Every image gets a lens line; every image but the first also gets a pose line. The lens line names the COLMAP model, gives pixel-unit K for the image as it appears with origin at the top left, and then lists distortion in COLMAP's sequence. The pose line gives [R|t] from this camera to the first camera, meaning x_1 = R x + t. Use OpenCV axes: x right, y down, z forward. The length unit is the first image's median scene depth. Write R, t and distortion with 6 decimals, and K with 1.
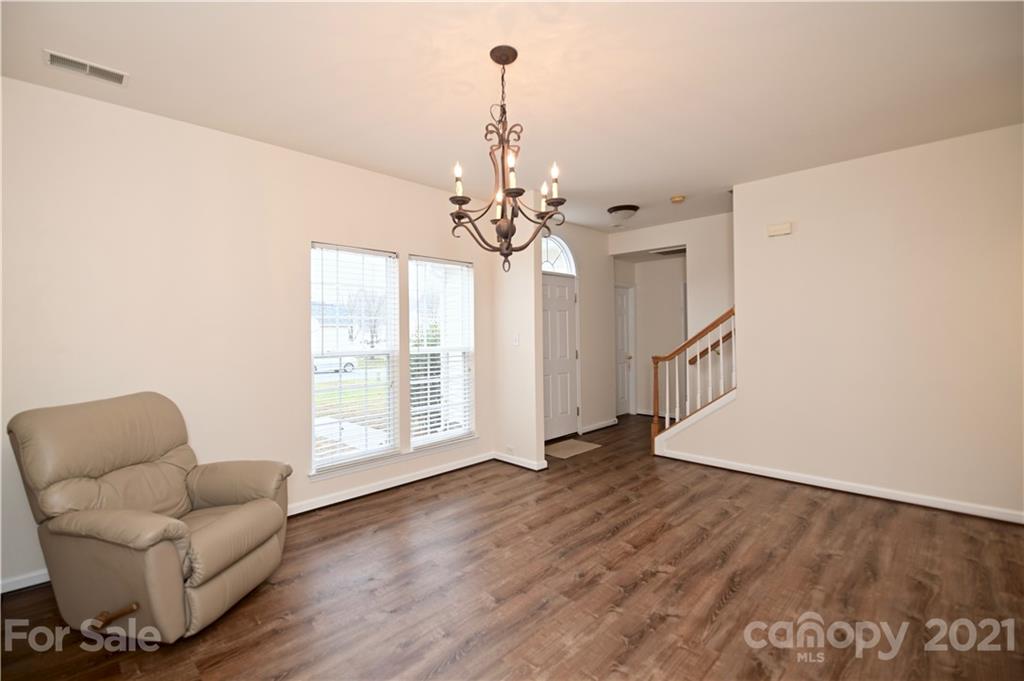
lens RADIAL K [[456.6, 0, 499.0], [0, 456.6, 323.8], [0, 0, 1]] dist [-0.000885, -0.016265]
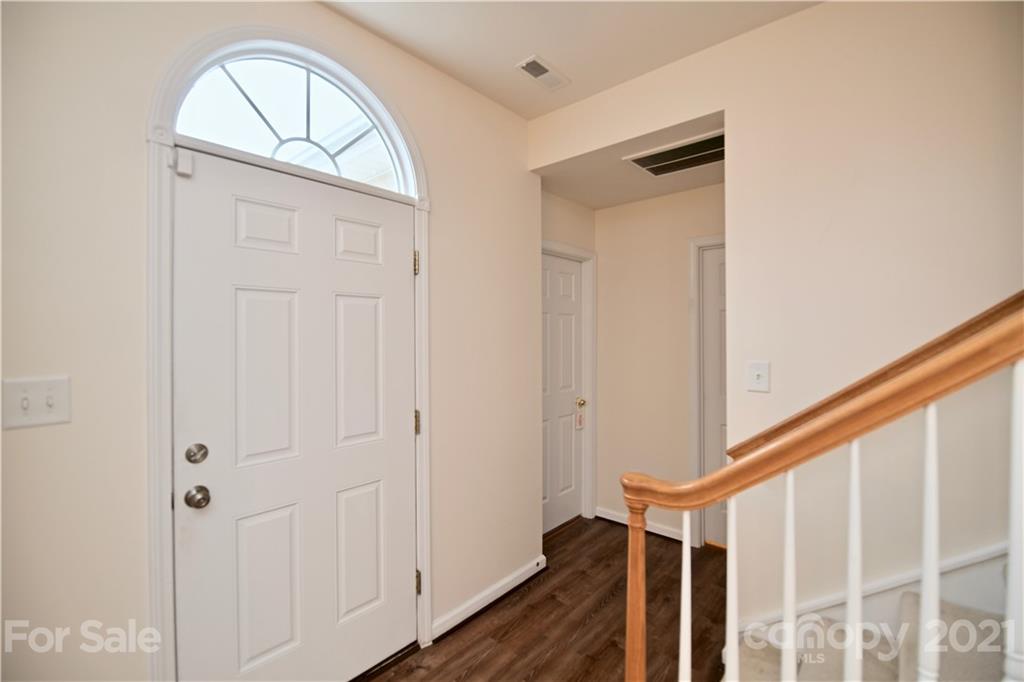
lens RADIAL K [[435.8, 0, 507.3], [0, 435.8, 331.6], [0, 0, 1]] dist [-0.000991, -0.012886]
pose [[0.998572, 0.009667, 0.052541, 0.455688], [-0.010314, 0.999874, 0.012044, -0.016389], [-0.052417, -0.012569, 0.998546, 1.358418]]
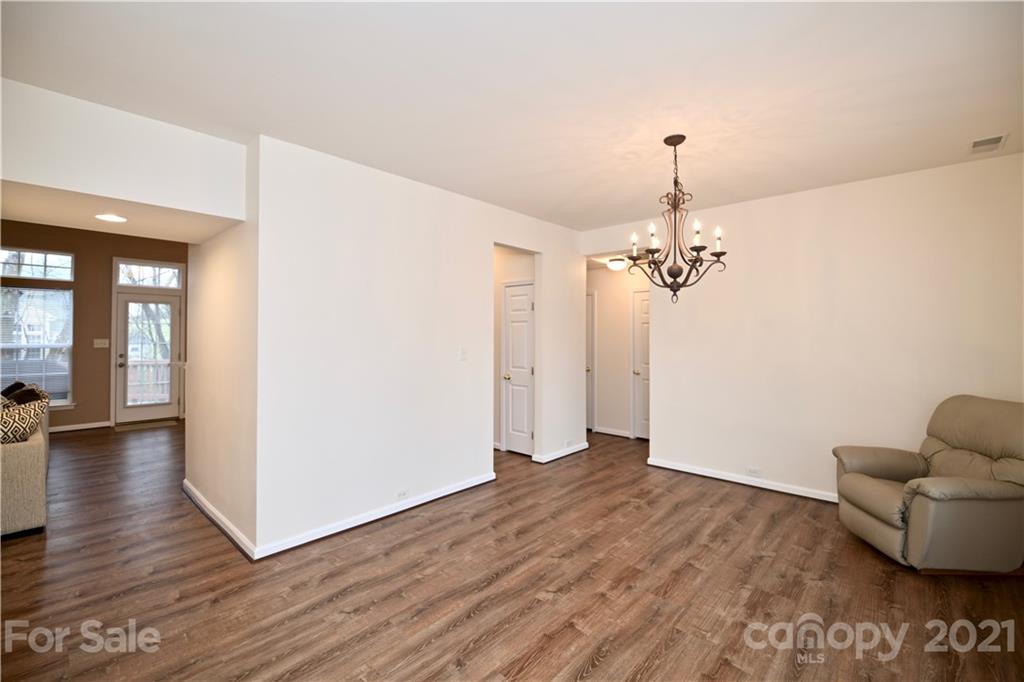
lens RADIAL K [[435.8, 0, 507.3], [0, 435.8, 331.6], [0, 0, 1]] dist [-0.000991, -0.012886]
pose [[-0.999181, 0.010187, -0.039171, 0.438225], [0.011145, 0.999643, -0.024294, -0.004782], [0.038910, -0.024711, -0.998937, 1.774713]]
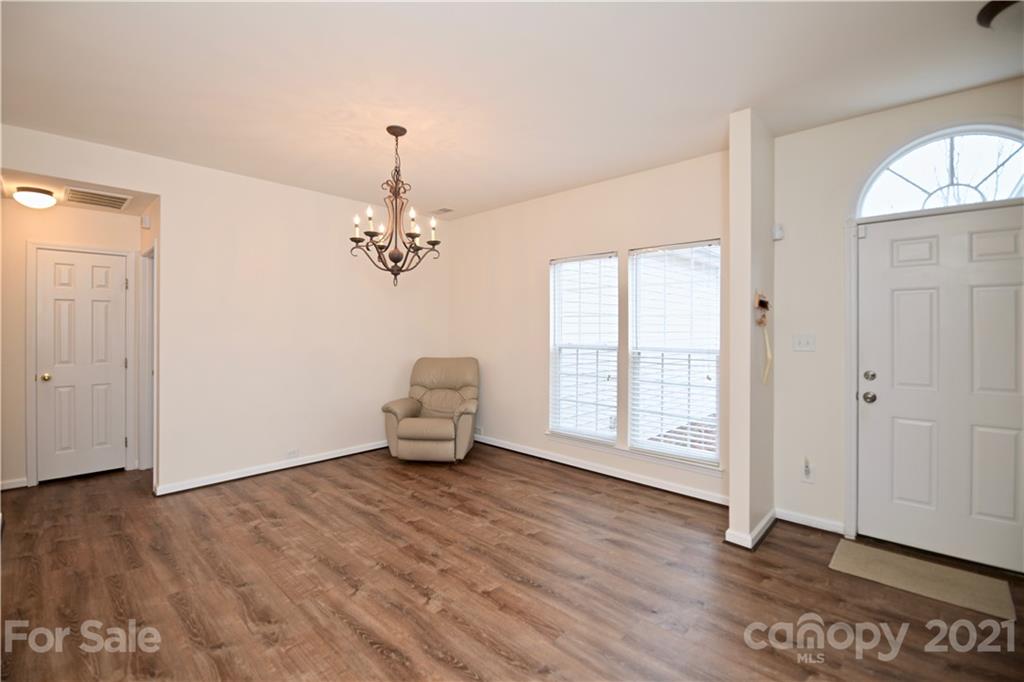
lens RADIAL K [[447.7, 0, 499.3], [0, 447.7, 331.8], [0, 0, 1]] dist [0.000213, -0.013908]
pose [[0.016817, 0.020216, -0.999654, 1.106052], [0.014059, 0.999692, 0.020453, 0.001034], [0.999760, -0.014398, 0.016527, 1.021984]]
